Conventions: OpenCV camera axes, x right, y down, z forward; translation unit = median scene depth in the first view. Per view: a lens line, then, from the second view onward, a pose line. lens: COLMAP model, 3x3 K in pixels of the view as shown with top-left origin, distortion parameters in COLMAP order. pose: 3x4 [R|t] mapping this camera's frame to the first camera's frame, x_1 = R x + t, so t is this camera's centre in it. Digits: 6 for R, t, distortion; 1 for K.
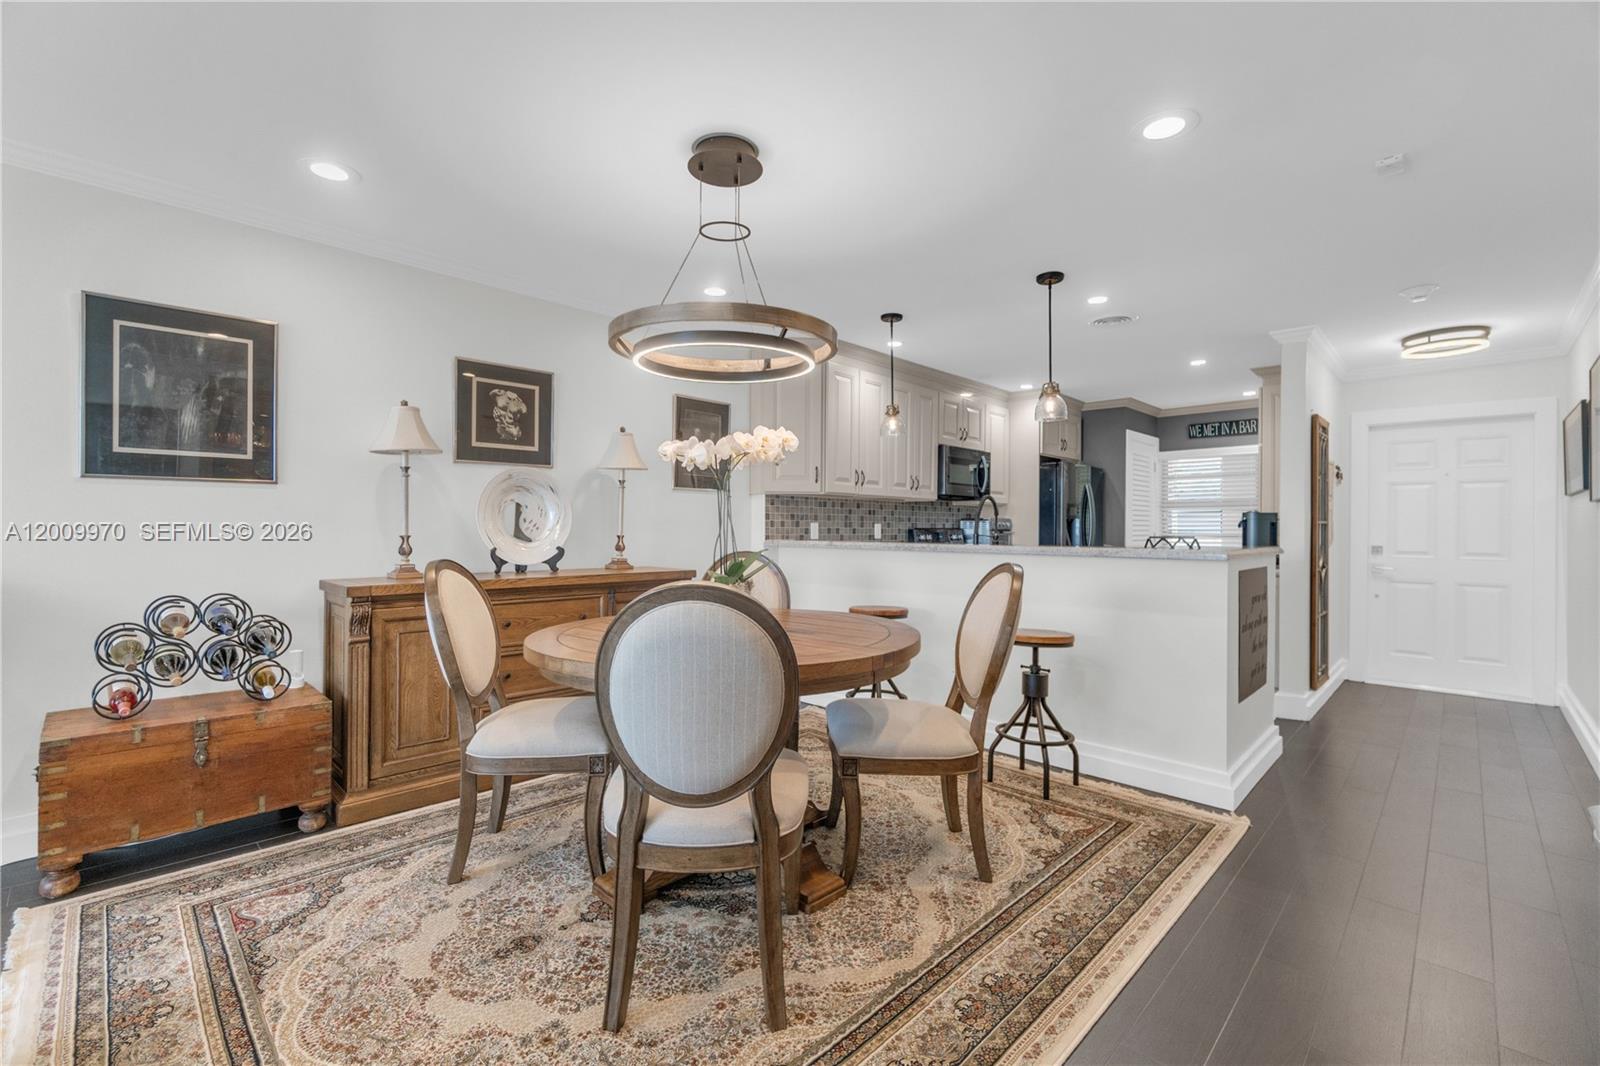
lens RADIAL K [[686.3, 0, 802.0], [0, 686.3, 526.5], [0, 0, 1]] dist [-0.001289, 0.000129]
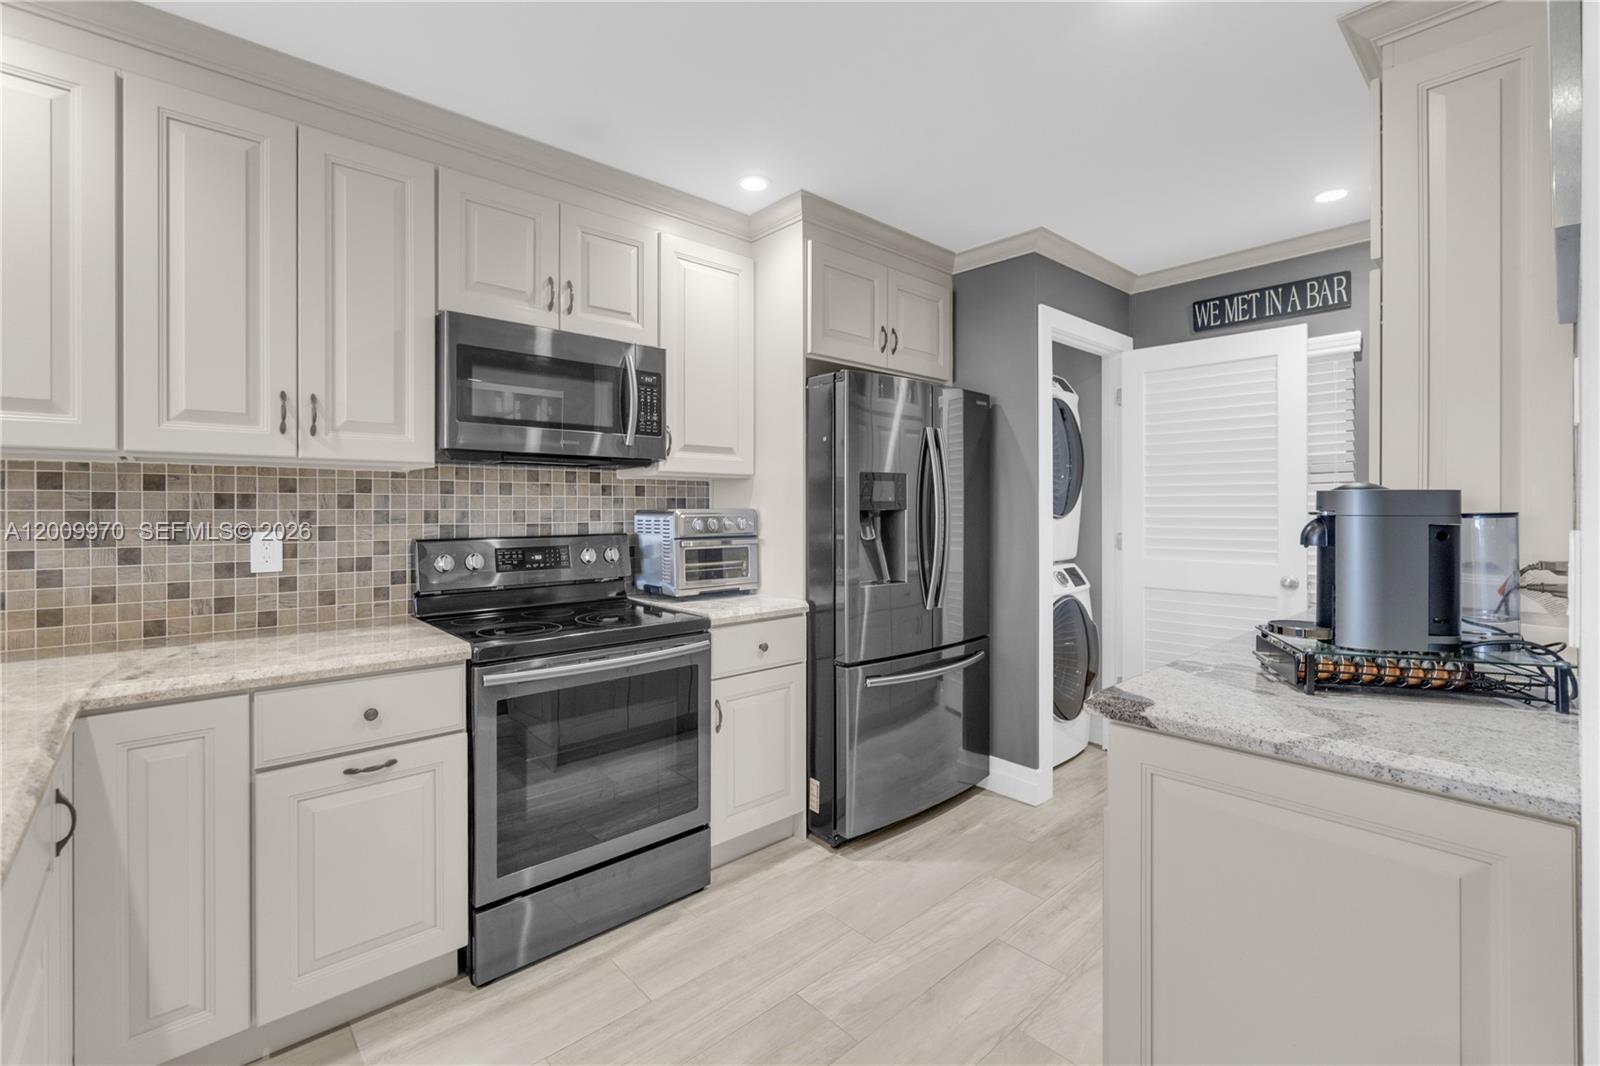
lens RADIAL K [[699.3, 0, 794.1], [0, 699.3, 507.3], [0, 0, 1]] dist [-0.001872, -0.000536]
pose [[0.997600, -0.009470, -0.068584, 0.491439], [0.009499, 0.999955, 0.000103, -0.016783], [0.068580, -0.000754, 0.997645, 0.767639]]
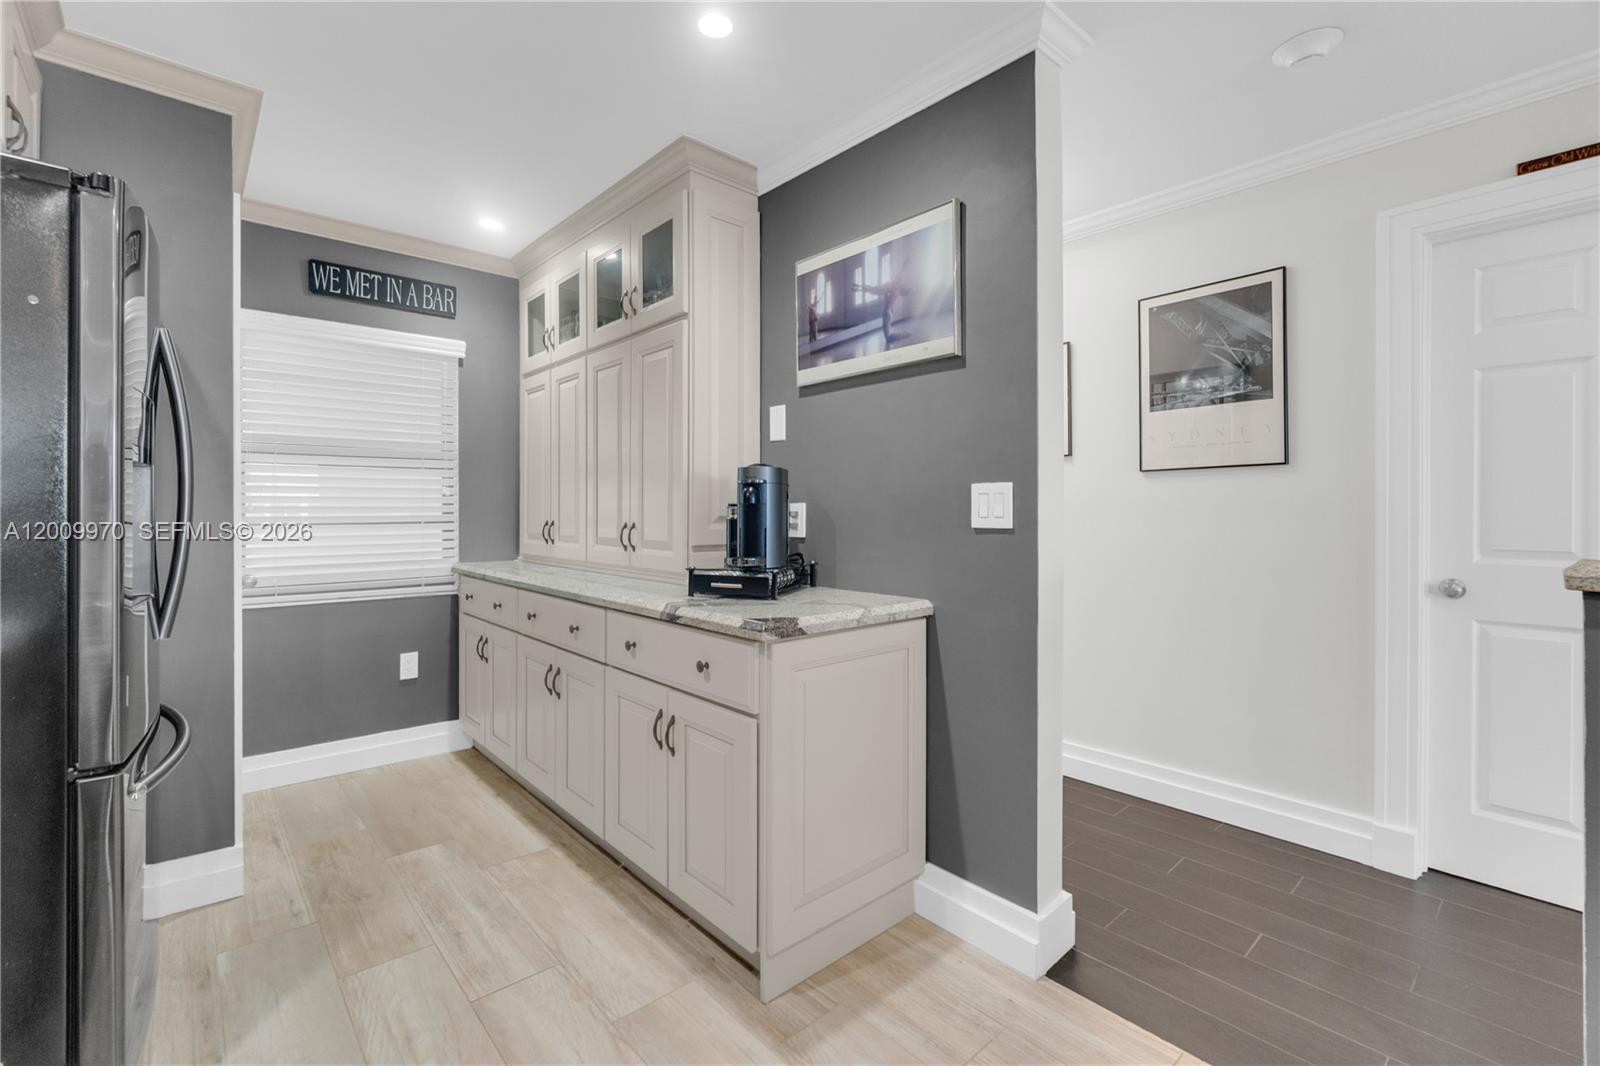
lens RADIAL K [[692.8, 0, 771.5], [0, 692.8, 513.9], [0, 0, 1]] dist [-0.001675, -0.000143]
pose [[0.092200, -0.010624, 0.995684, 0.251925], [-0.002417, 0.999938, 0.010894, 0.004042], [-0.995738, -0.003411, 0.092169, 1.032887]]
